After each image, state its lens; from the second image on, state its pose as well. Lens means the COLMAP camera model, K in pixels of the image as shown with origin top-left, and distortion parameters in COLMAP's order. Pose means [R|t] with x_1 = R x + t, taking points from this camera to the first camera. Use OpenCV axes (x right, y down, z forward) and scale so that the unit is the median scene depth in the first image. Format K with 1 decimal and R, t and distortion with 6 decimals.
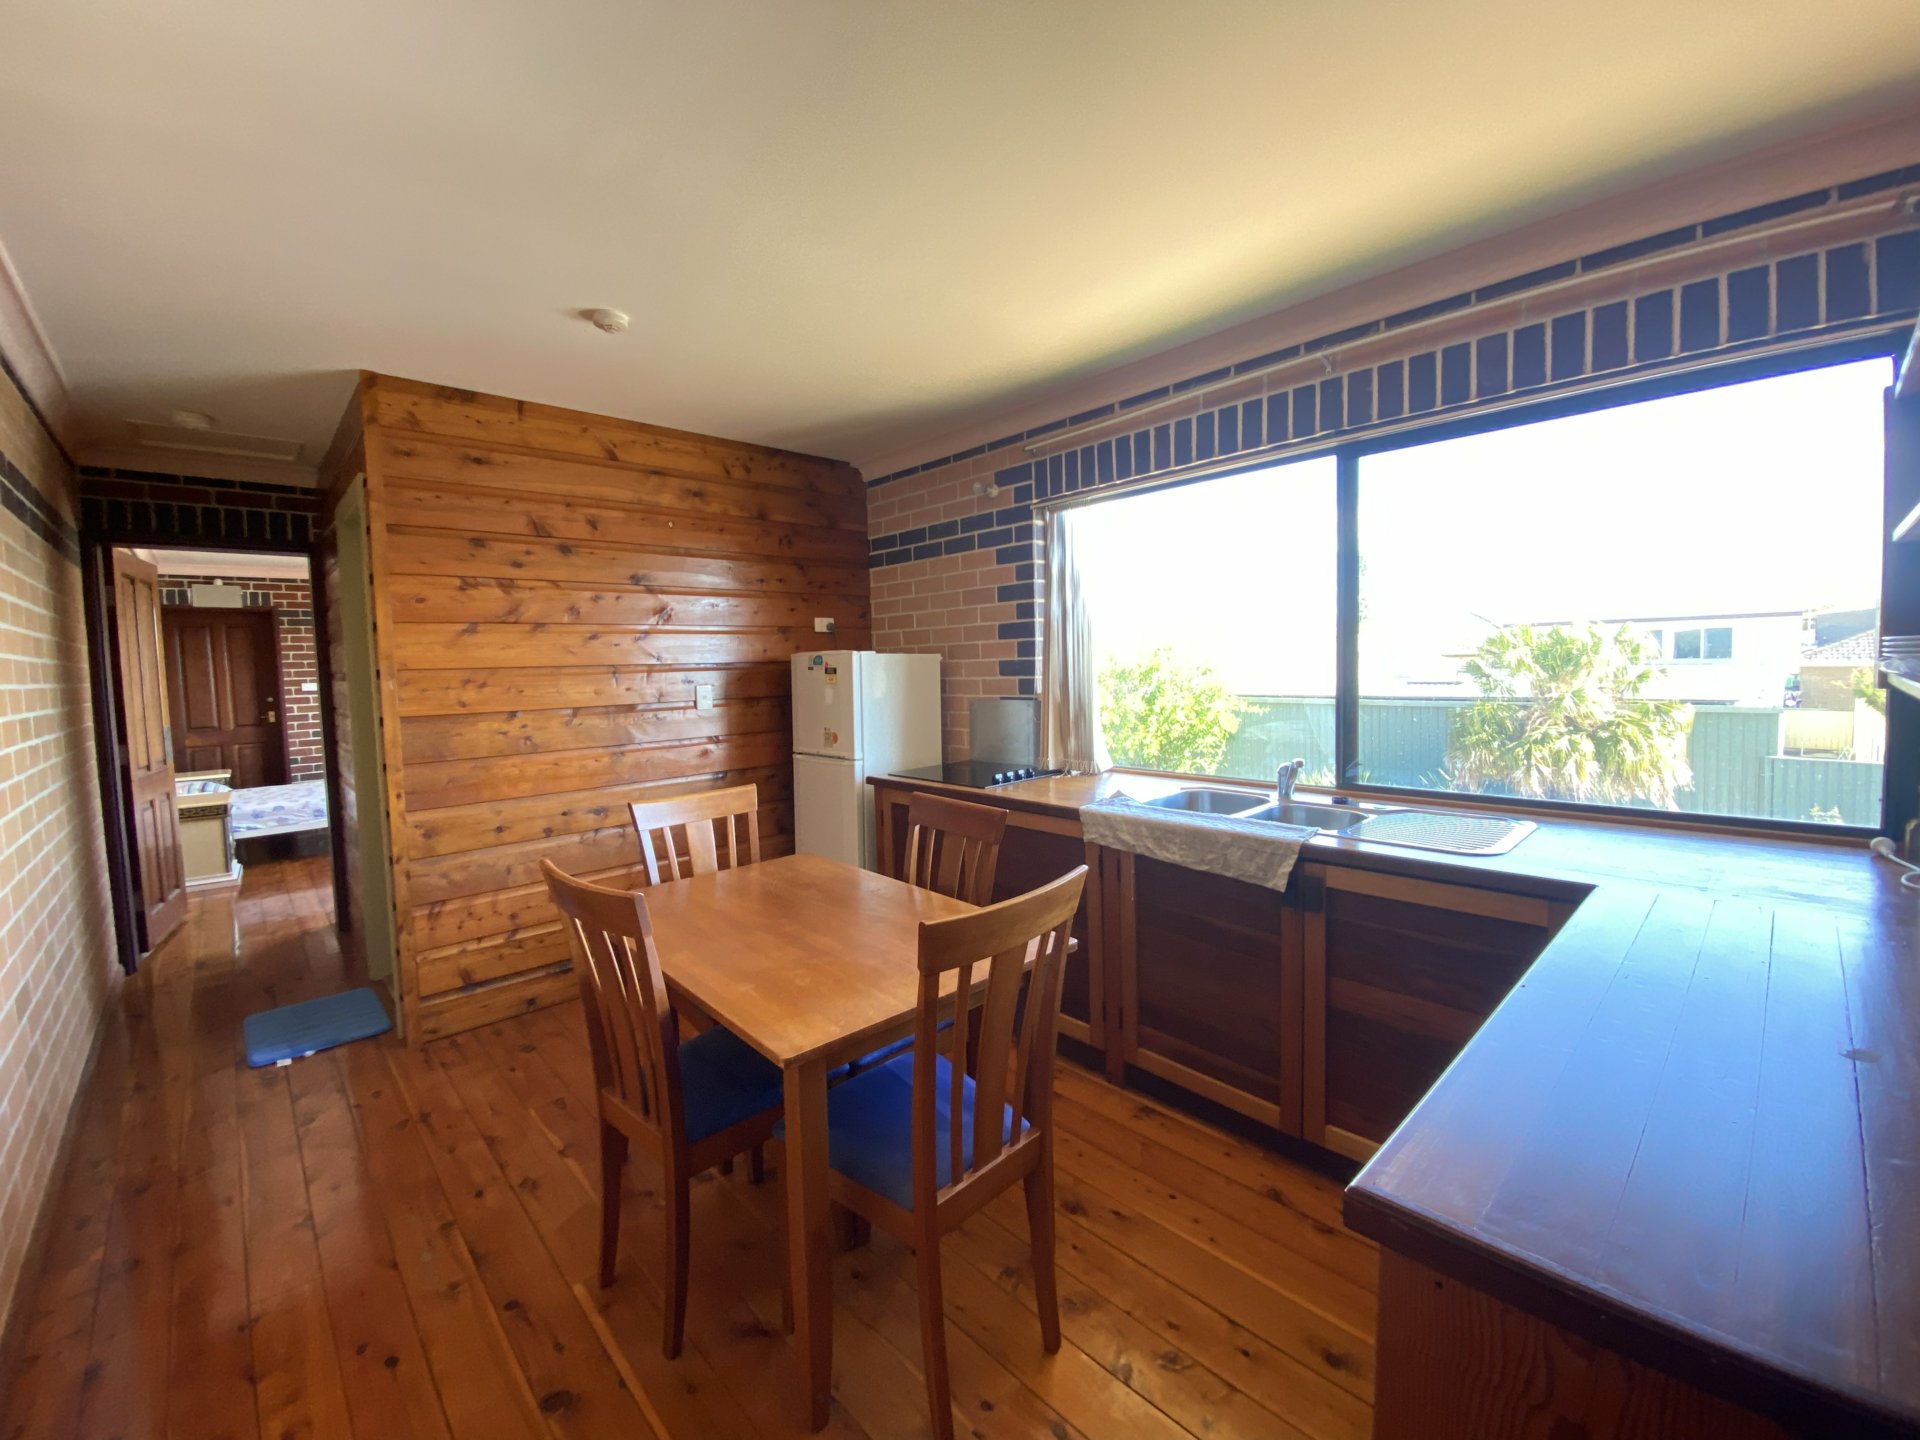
lens RADIAL K [[775.2, 0, 978.3], [0, 775.2, 713.5], [0, 0, 1]] dist [0.009784, -0.004650]
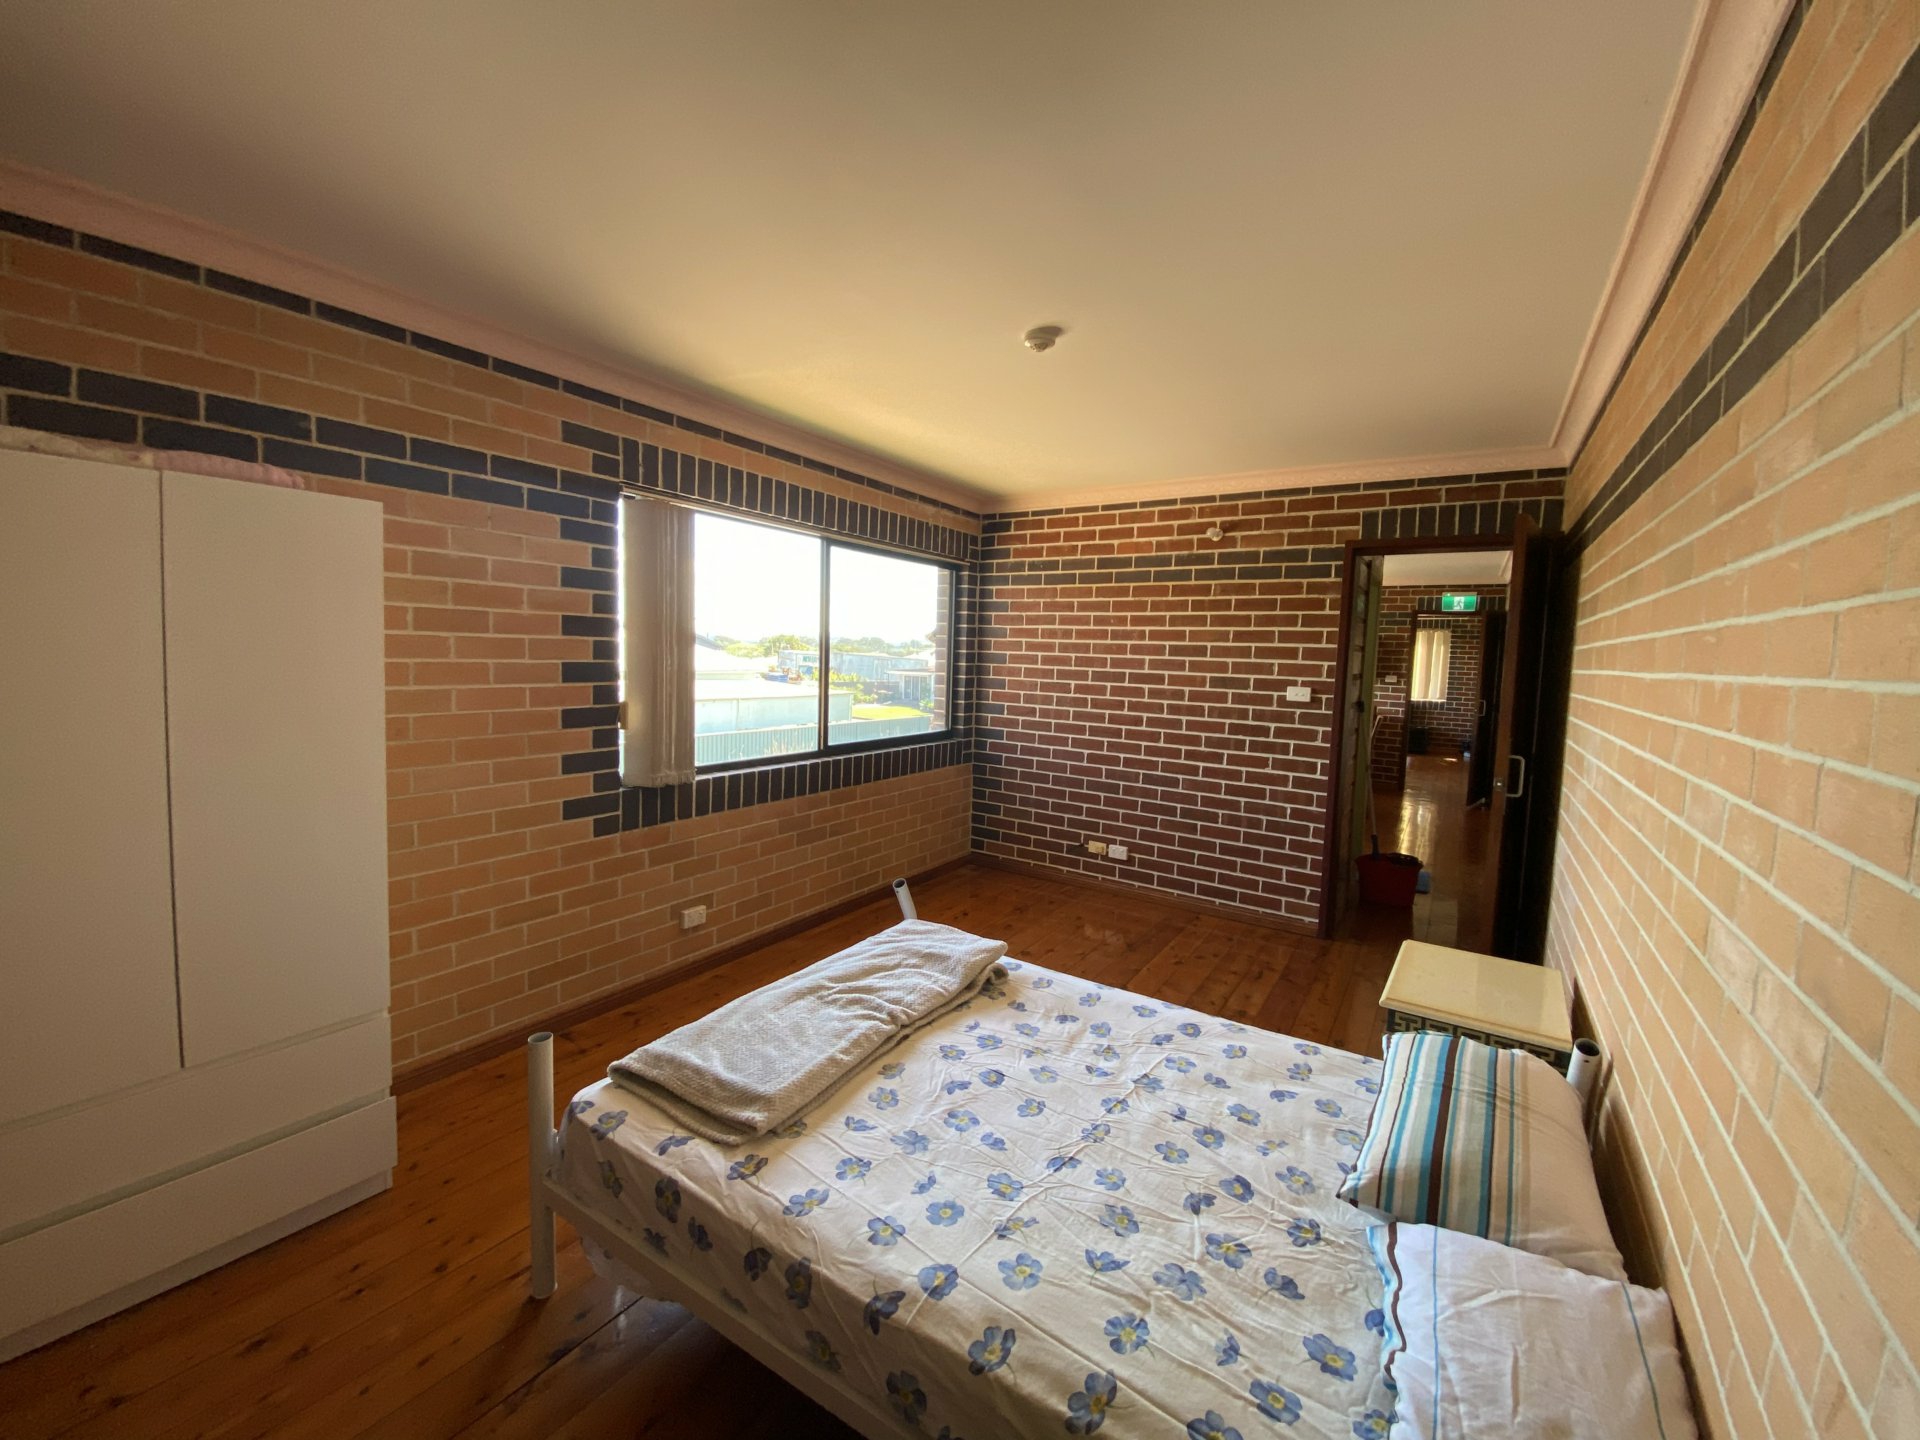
lens RADIAL K [[775.2, 0, 954.7], [0, 775.2, 694.4], [0, 0, 1]] dist [0.009784, -0.004650]
pose [[-0.233467, -0.032515, 0.971821, -1.203146], [0.040558, 0.998245, 0.043143, -0.078837], [-0.971518, 0.049487, -0.231739, 1.170963]]
